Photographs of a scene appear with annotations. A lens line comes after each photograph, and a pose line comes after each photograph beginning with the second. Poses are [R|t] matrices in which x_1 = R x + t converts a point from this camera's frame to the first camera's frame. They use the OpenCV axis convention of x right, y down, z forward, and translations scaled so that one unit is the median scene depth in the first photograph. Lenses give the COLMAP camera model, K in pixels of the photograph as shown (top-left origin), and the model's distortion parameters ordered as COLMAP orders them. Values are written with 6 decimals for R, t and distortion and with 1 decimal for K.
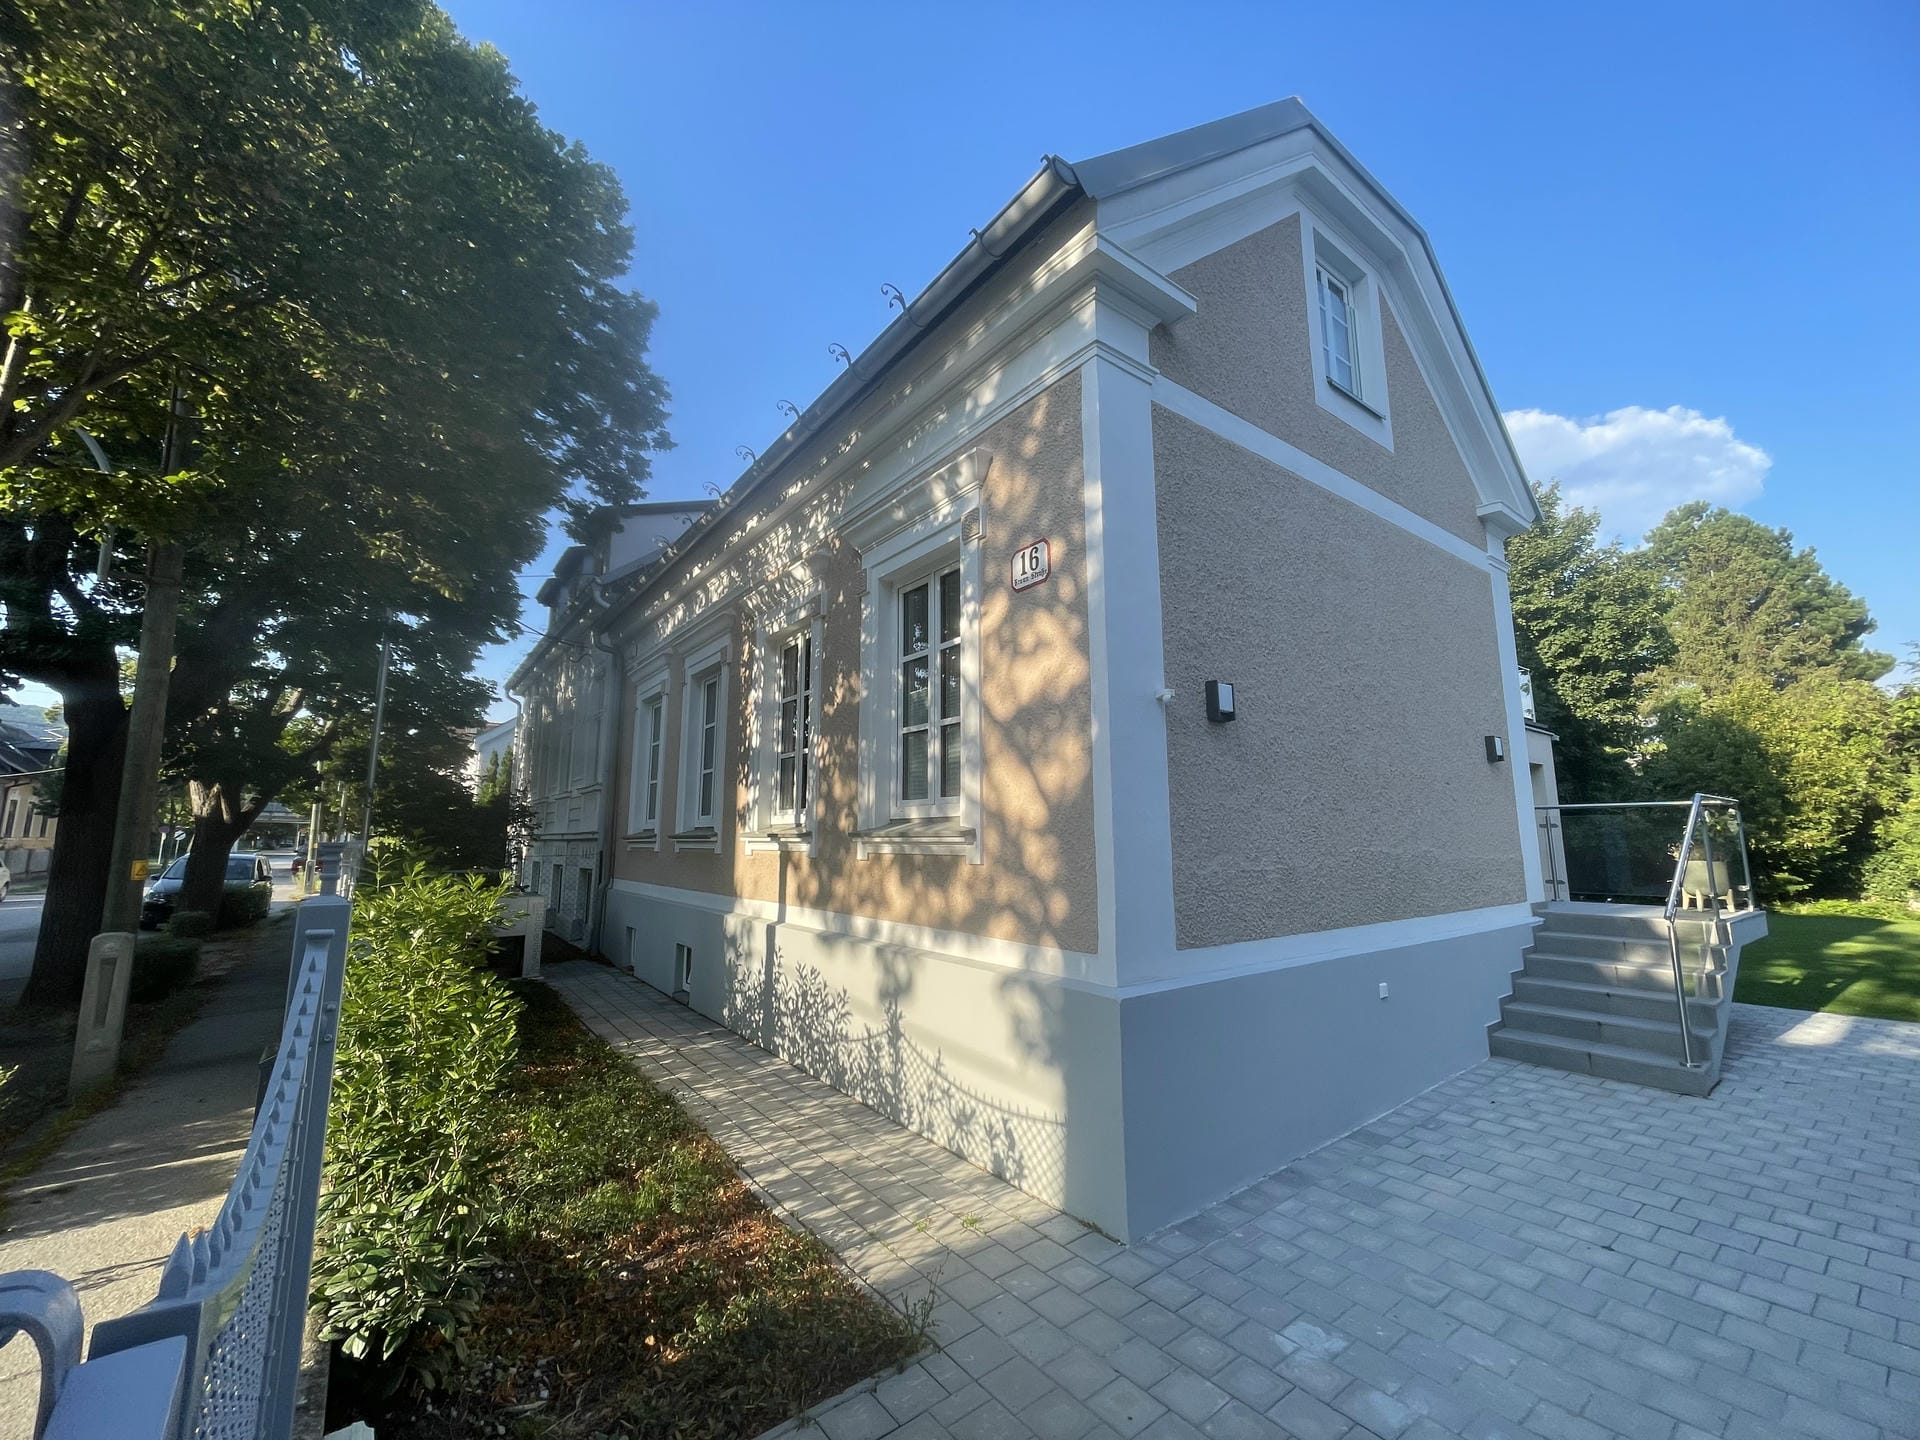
lens RADIAL K [[768.8, 0, 960.0], [0, 768.8, 720.0], [0, 0, 1]] dist [0.000043, 0.000128]
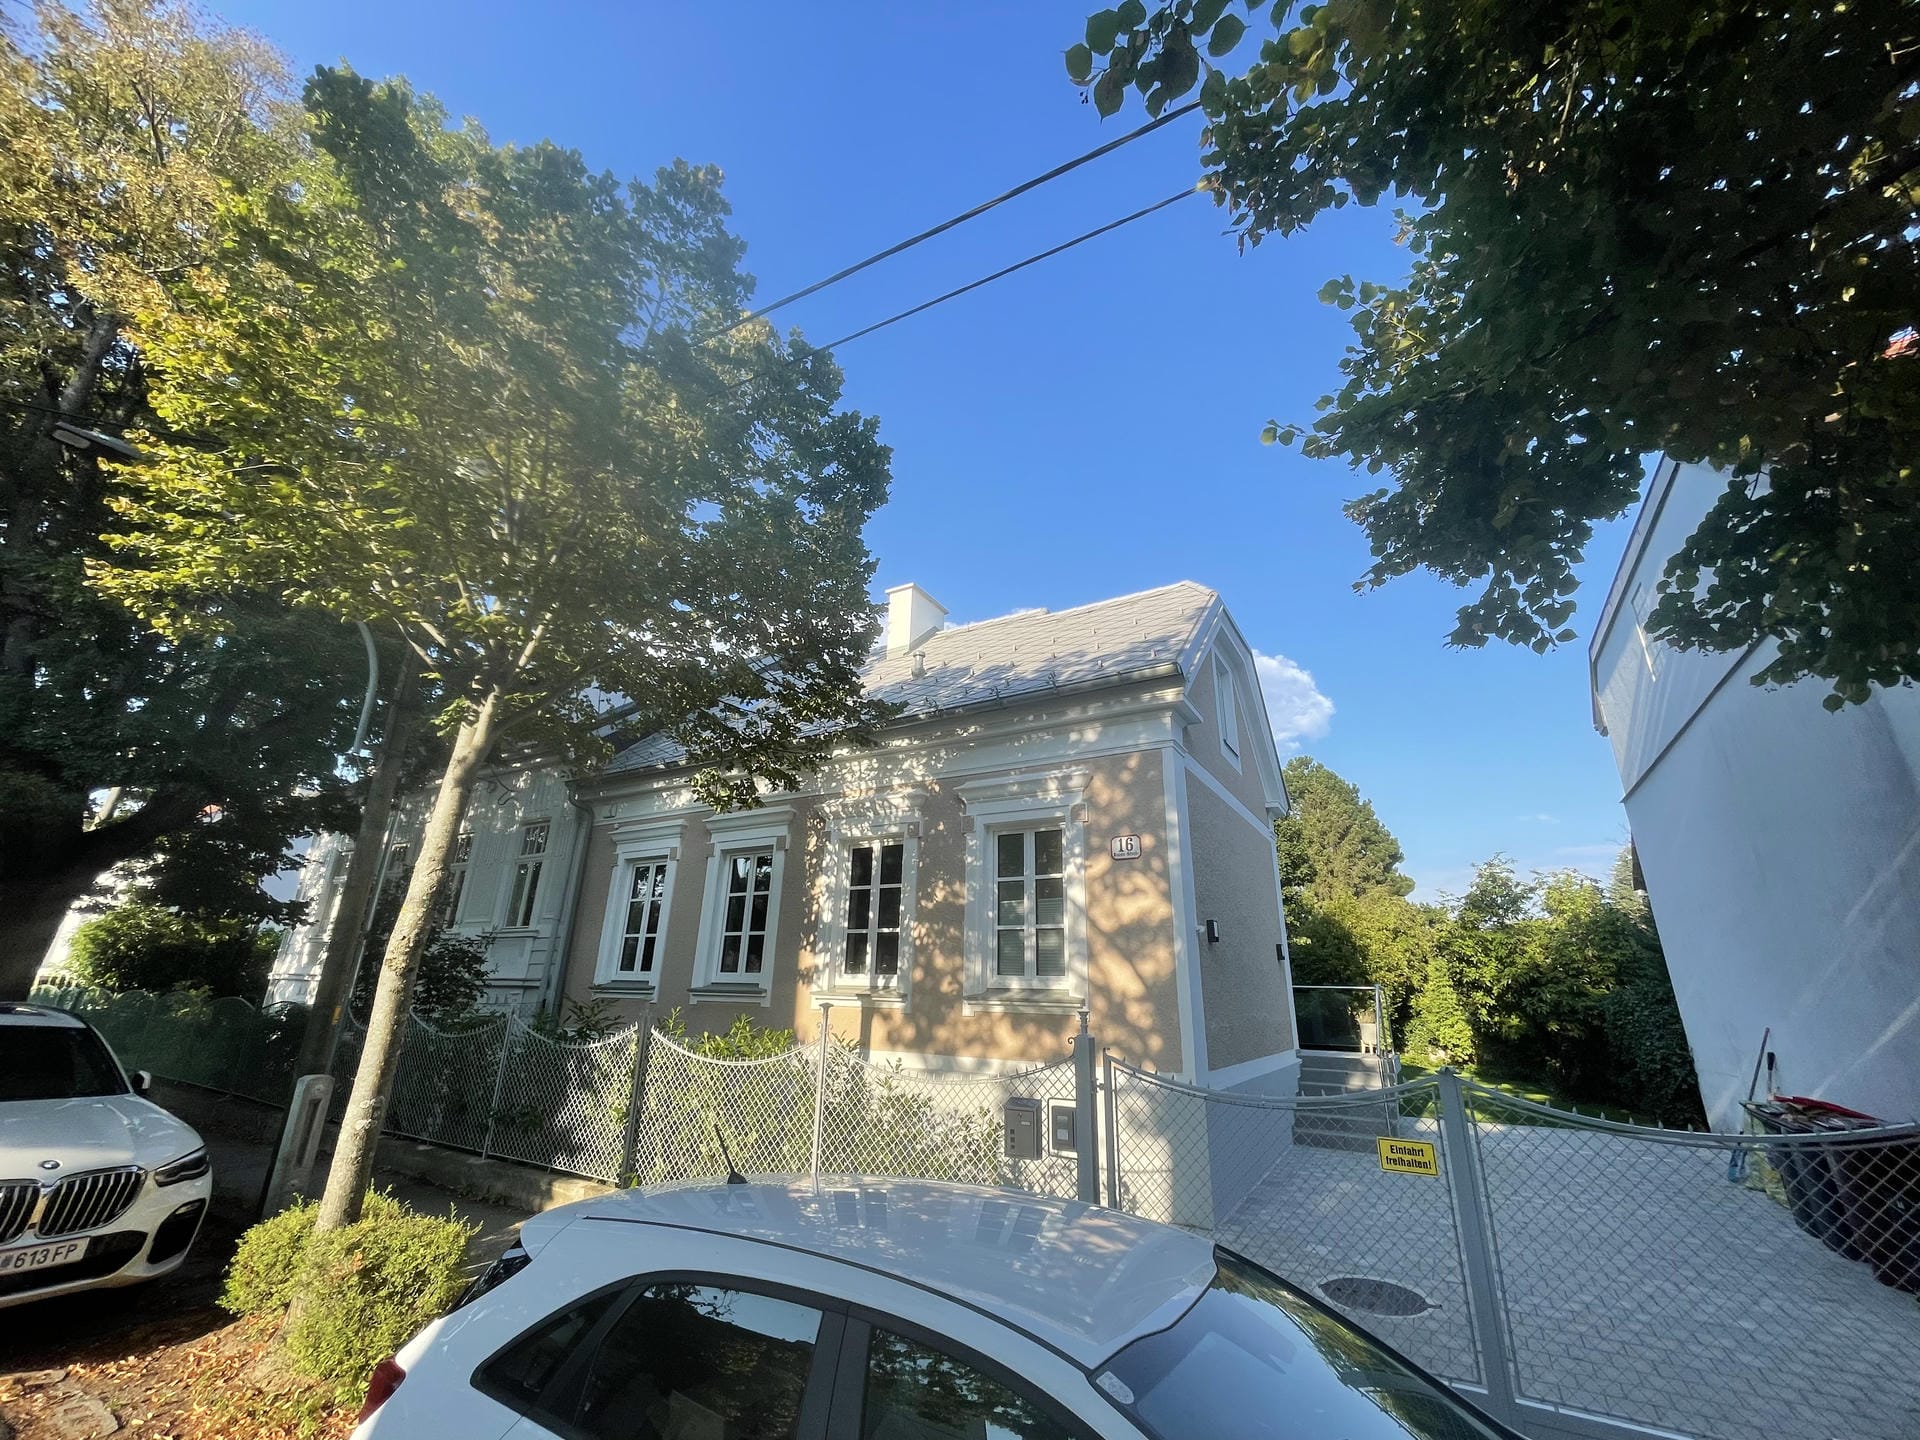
lens RADIAL K [[768.8, 0, 960.0], [0, 768.8, 720.0], [0, 0, 1]] dist [0.000043, 0.000128]
pose [[0.927571, 0.146837, 0.343586, -0.738492], [-0.079682, 0.976129, -0.202048, -0.071180], [-0.365053, 0.160036, 0.917129, -0.441158]]
